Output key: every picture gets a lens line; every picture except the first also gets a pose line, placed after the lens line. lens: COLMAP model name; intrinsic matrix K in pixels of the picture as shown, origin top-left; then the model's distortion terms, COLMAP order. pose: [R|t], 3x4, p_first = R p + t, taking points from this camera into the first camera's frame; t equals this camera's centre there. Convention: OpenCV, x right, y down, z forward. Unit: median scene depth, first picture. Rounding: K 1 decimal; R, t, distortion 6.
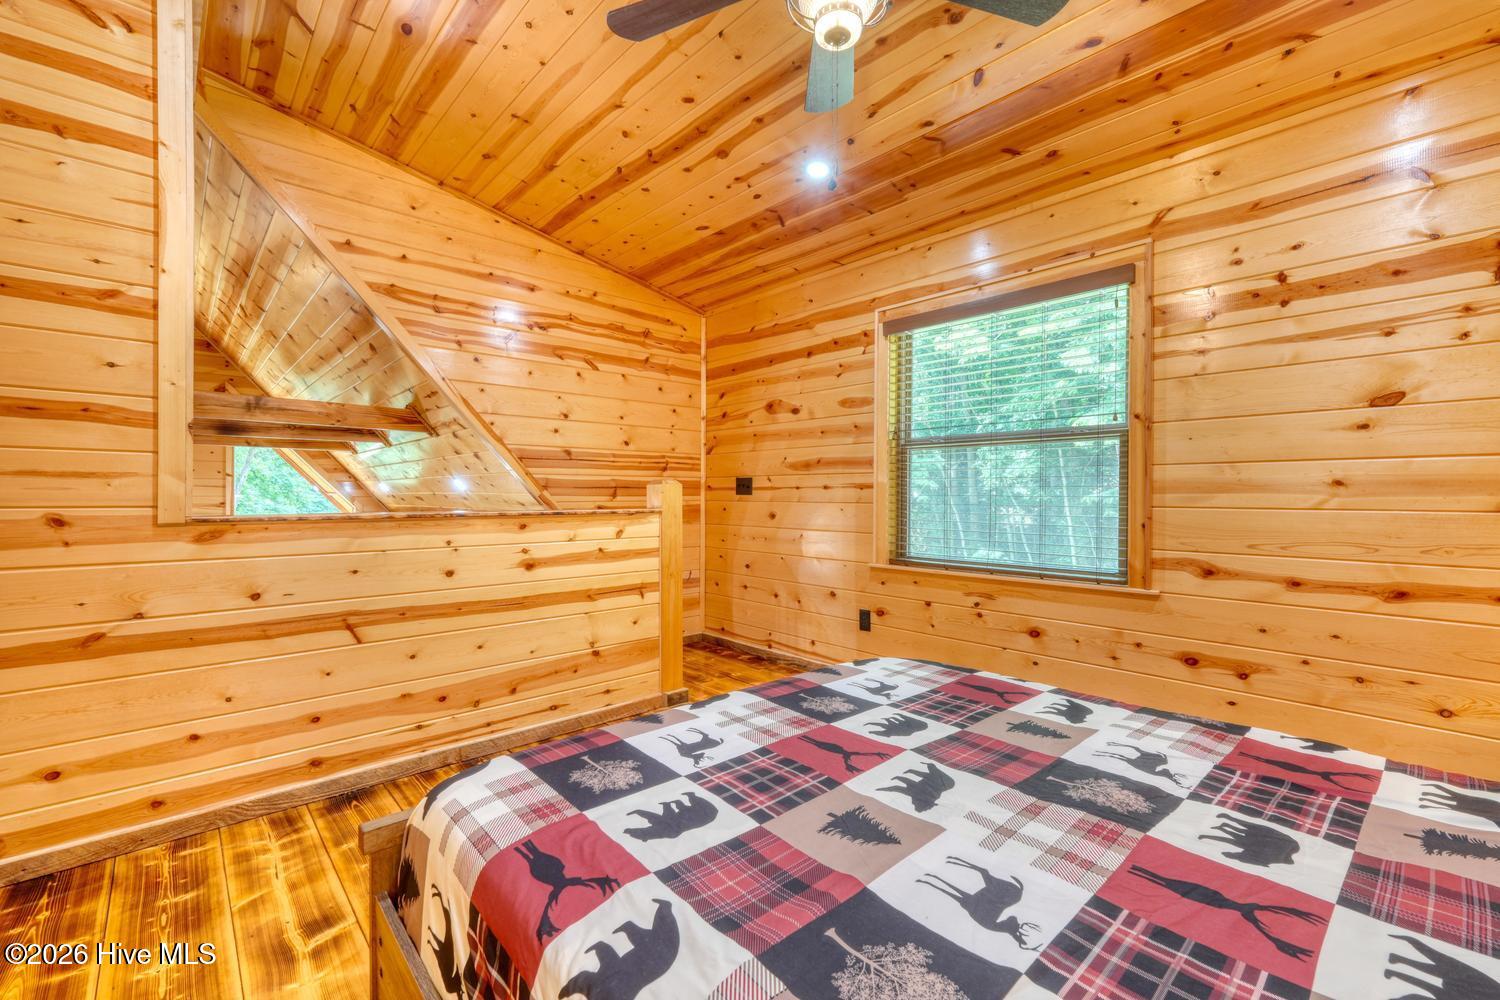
lens RADIAL K [[633.7, 0, 748.6], [0, 633.7, 497.1], [0, 0, 1]] dist [-0.004829, 0.003504]
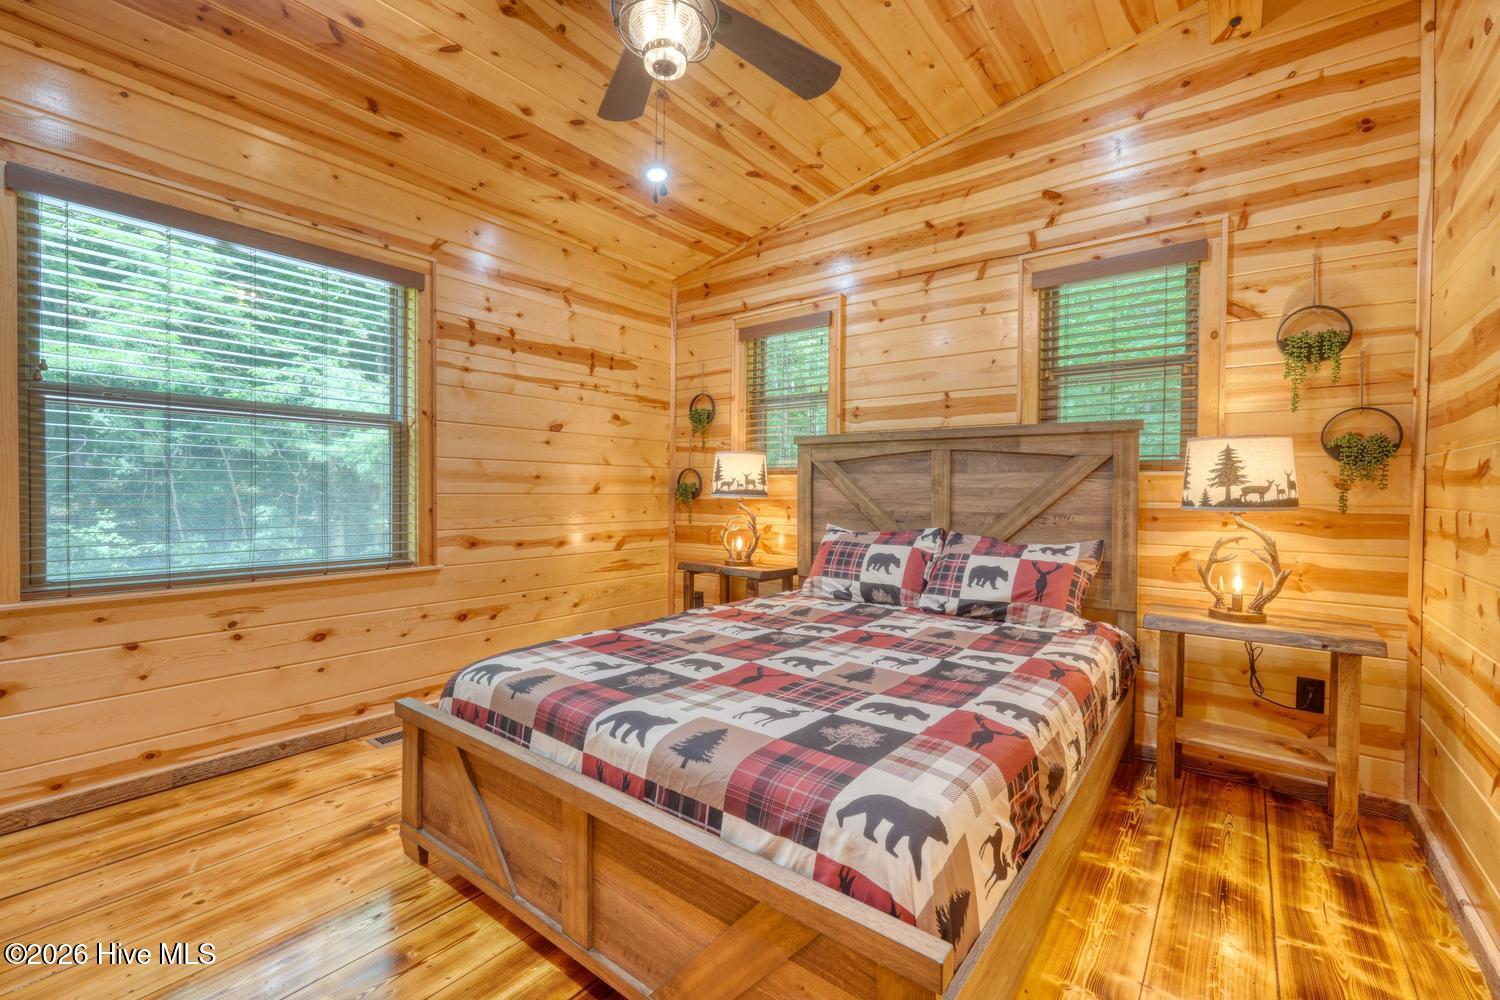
lens RADIAL K [[633.7, 0, 748.6], [0, 633.7, 497.1], [0, 0, 1]] dist [-0.004829, 0.003504]
pose [[-0.162478, -0.016712, 0.986571, -0.954706], [-0.009368, 0.999838, 0.015394, -0.001941], [-0.986668, -0.006741, -0.162609, 1.005985]]
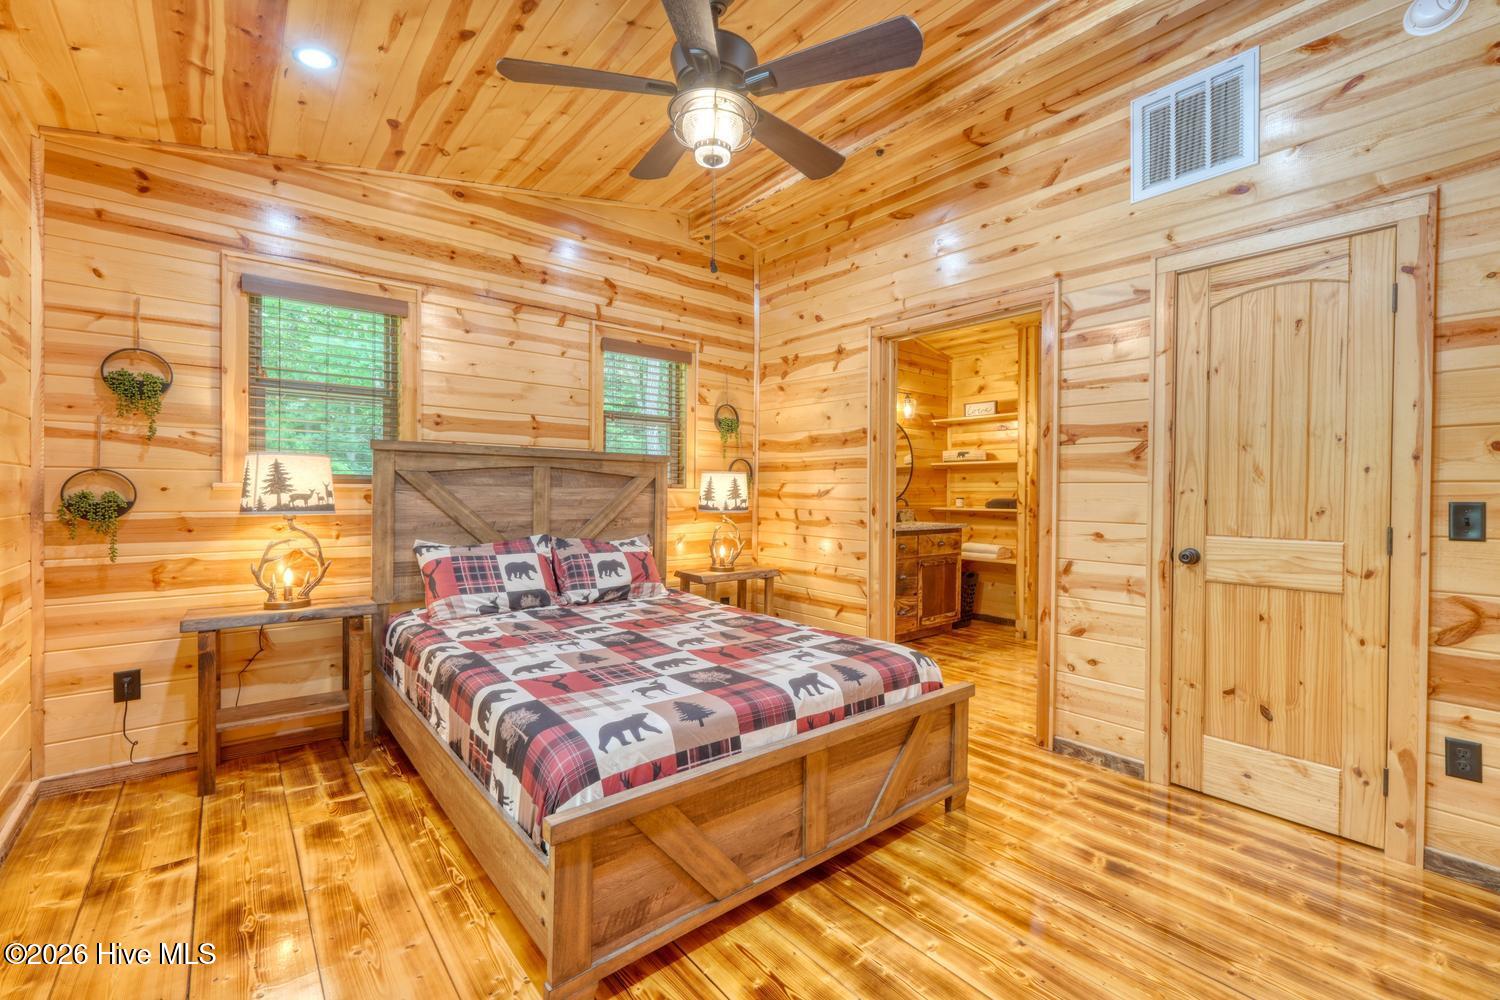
lens RADIAL K [[633.7, 0, 748.6], [0, 633.7, 497.1], [0, 0, 1]] dist [-0.004829, 0.003504]
pose [[-0.998410, -0.015683, 0.054151, -0.014717], [-0.015185, 0.999839, 0.009590, -0.045936], [-0.054293, 0.008753, -0.998487, 2.251924]]
